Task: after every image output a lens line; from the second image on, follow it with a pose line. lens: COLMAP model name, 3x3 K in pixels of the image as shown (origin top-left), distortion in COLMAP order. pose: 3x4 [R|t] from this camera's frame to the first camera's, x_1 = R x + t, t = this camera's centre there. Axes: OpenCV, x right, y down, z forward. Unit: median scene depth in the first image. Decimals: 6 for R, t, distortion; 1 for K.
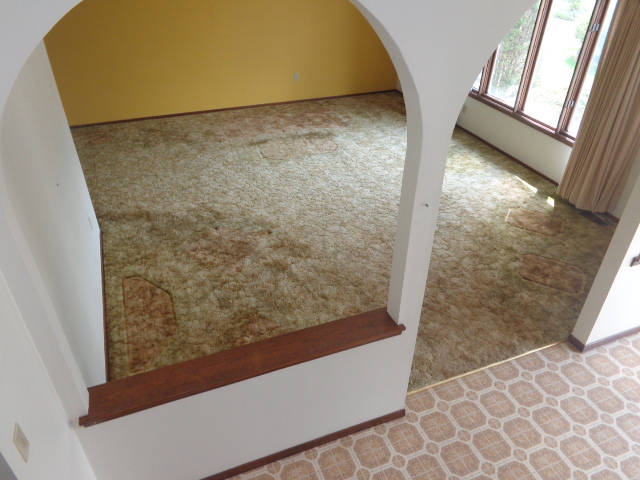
lens RADIAL K [[486.7, 0, 319.0], [0, 486.7, 240.4], [0, 0, 1]] dist [-0.000533, 0.007742]
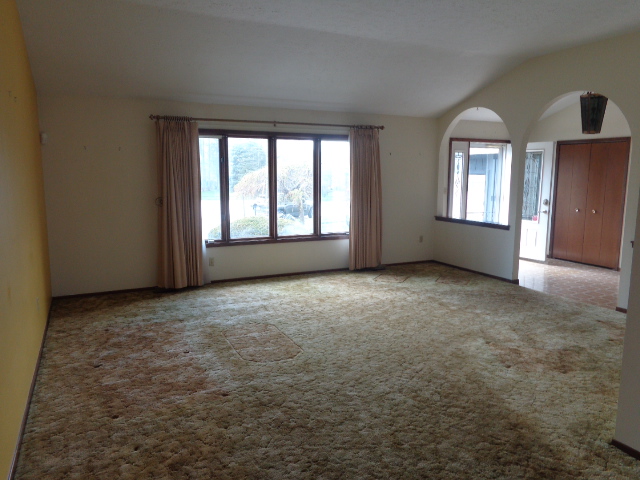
lens RADIAL K [[486.7, 0, 315.8], [0, 486.7, 240.5], [0, 0, 1]] dist [-0.000533, 0.007742]
pose [[-0.069352, -0.150775, 0.986132, -0.634409], [0.562831, 0.810247, 0.163465, -0.336021], [-0.823657, 0.566363, 0.028668, 0.758646]]
